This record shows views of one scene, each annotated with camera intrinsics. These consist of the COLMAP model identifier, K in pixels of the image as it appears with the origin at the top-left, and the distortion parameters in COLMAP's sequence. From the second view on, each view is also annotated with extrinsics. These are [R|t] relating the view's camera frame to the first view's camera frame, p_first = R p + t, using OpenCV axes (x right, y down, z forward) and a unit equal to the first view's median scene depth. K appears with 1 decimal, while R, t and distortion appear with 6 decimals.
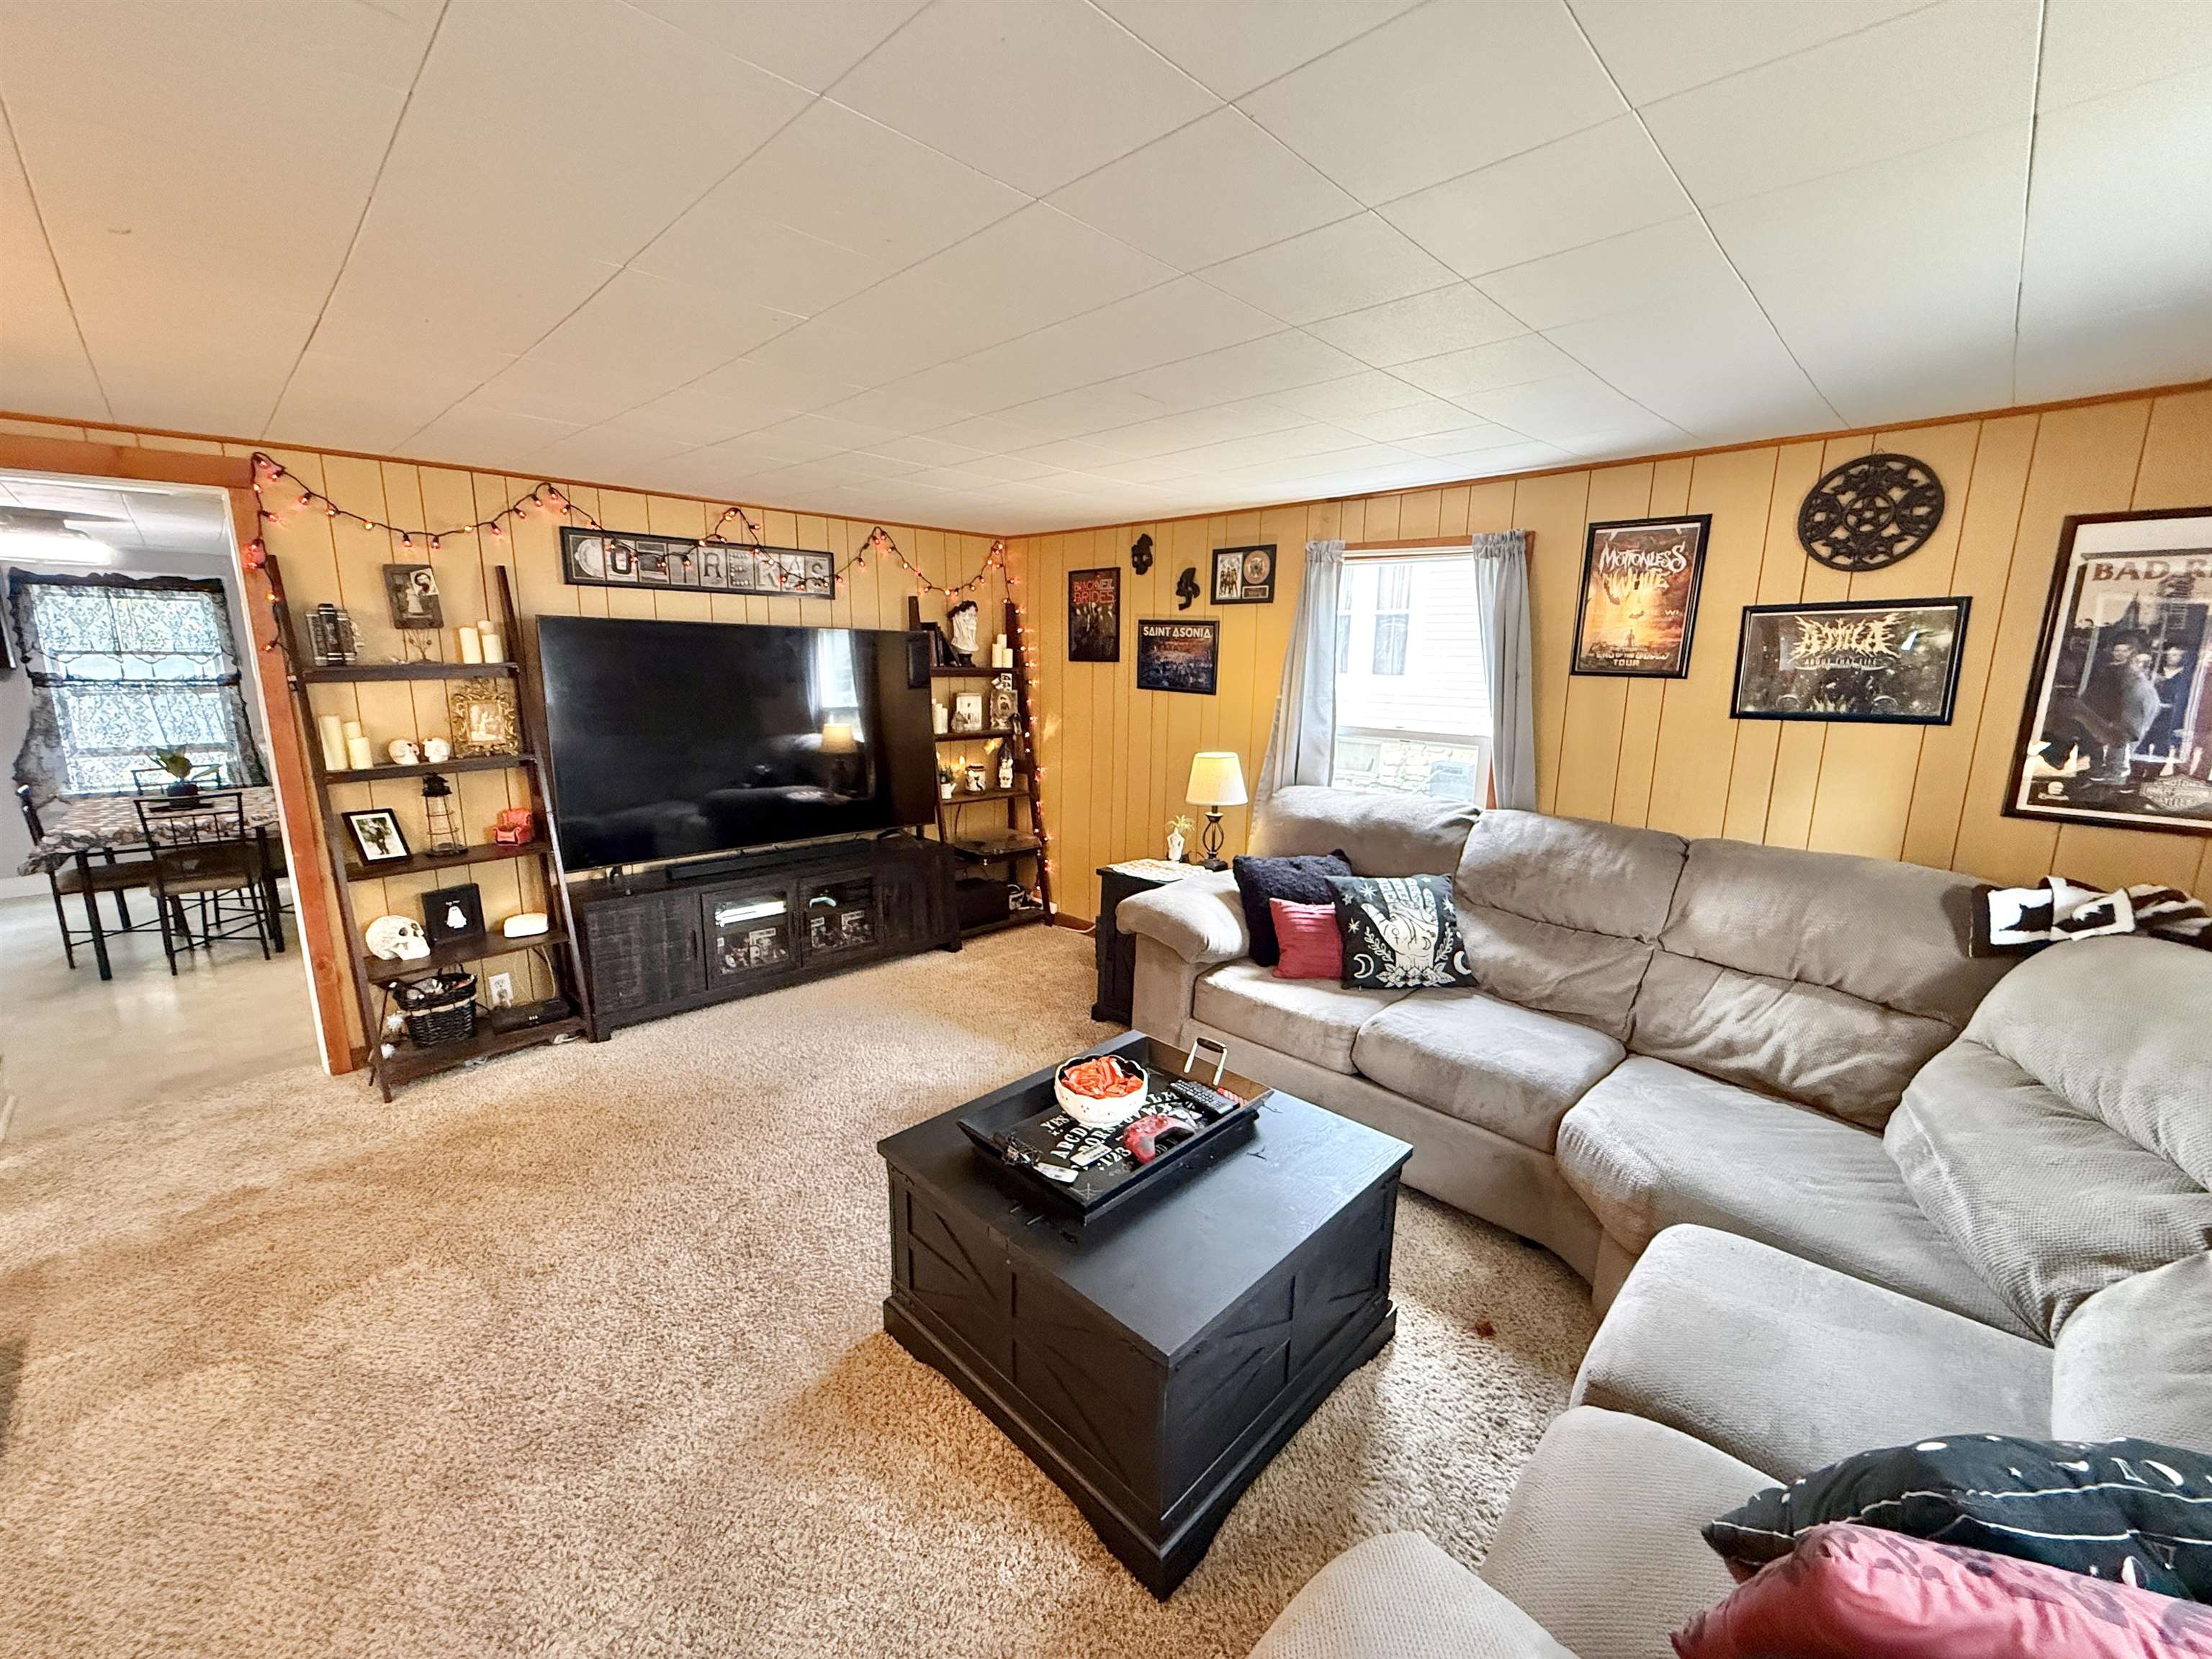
lens RADIAL K [[887.6, 0, 1086.6], [0, 887.6, 826.3], [0, 0, 1]] dist [0.003258, -0.000357]
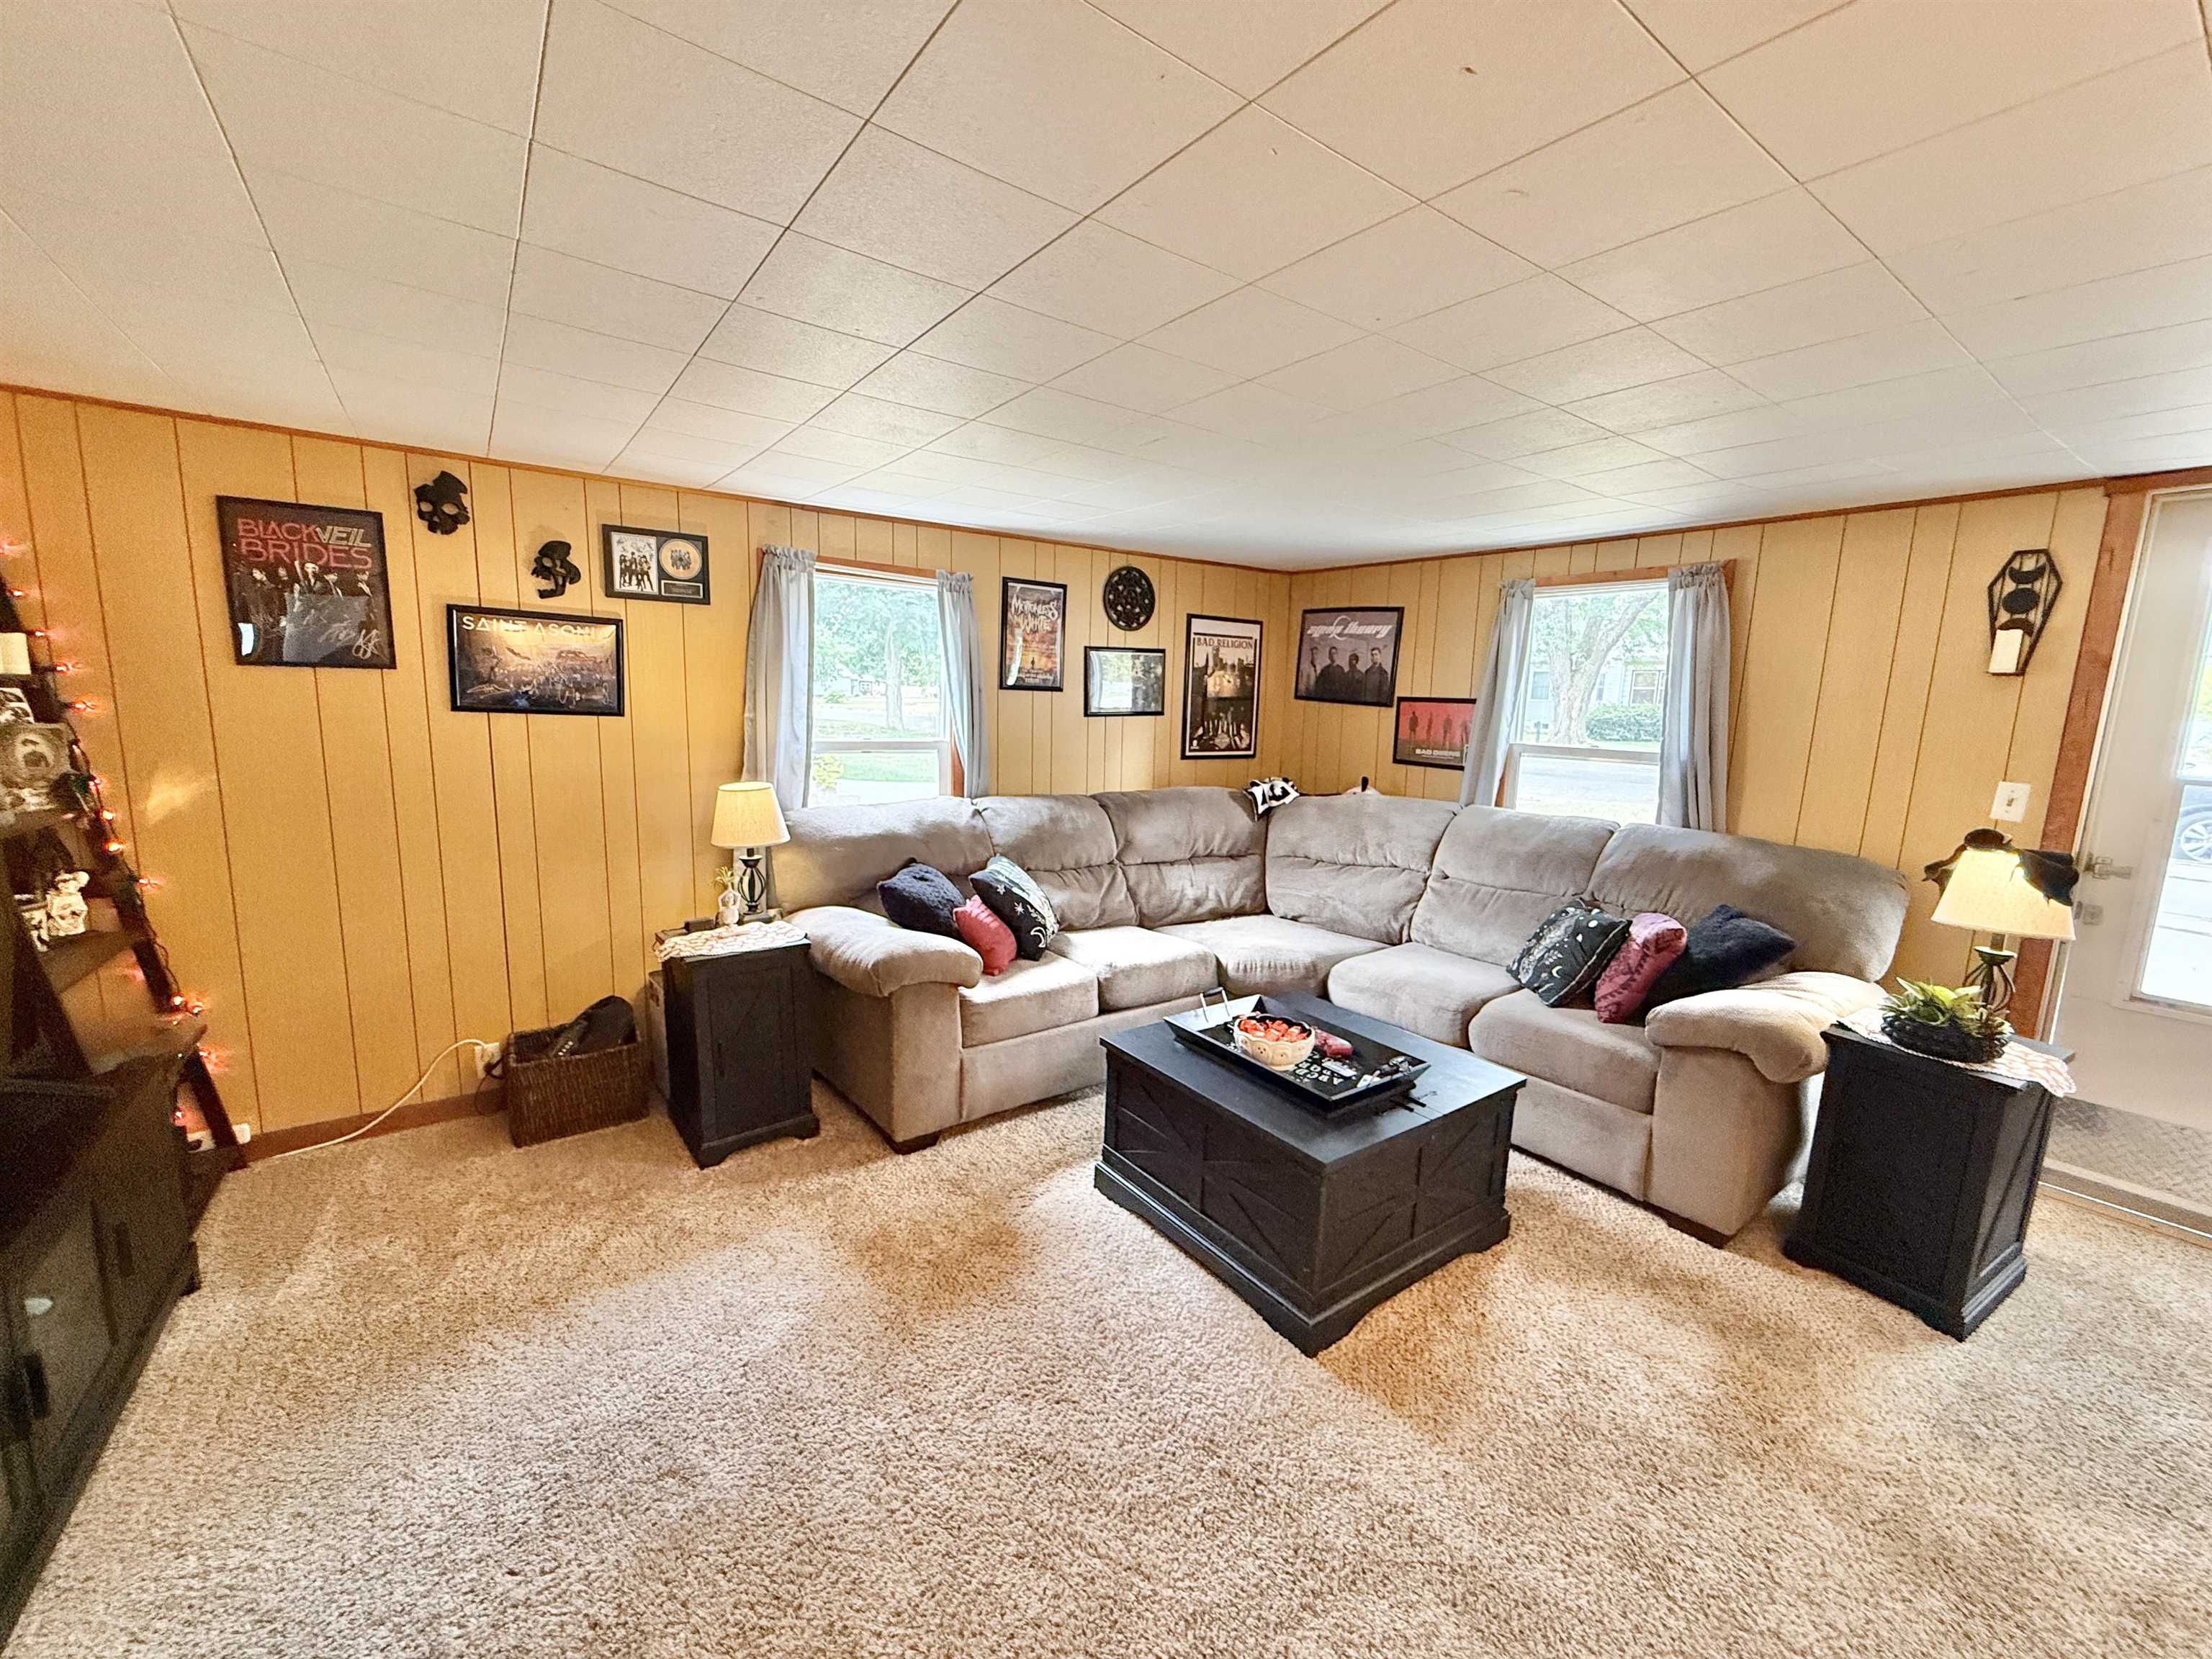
lens RADIAL K [[887.6, 0, 1110.7], [0, 887.6, 830.4], [0, 0, 1]] dist [0.003258, -0.000357]
pose [[0.148097, -0.158314, 0.976219, -0.837036], [0.166155, 0.977056, 0.133244, -0.127413], [-0.974915, 0.142471, 0.171003, 0.717973]]
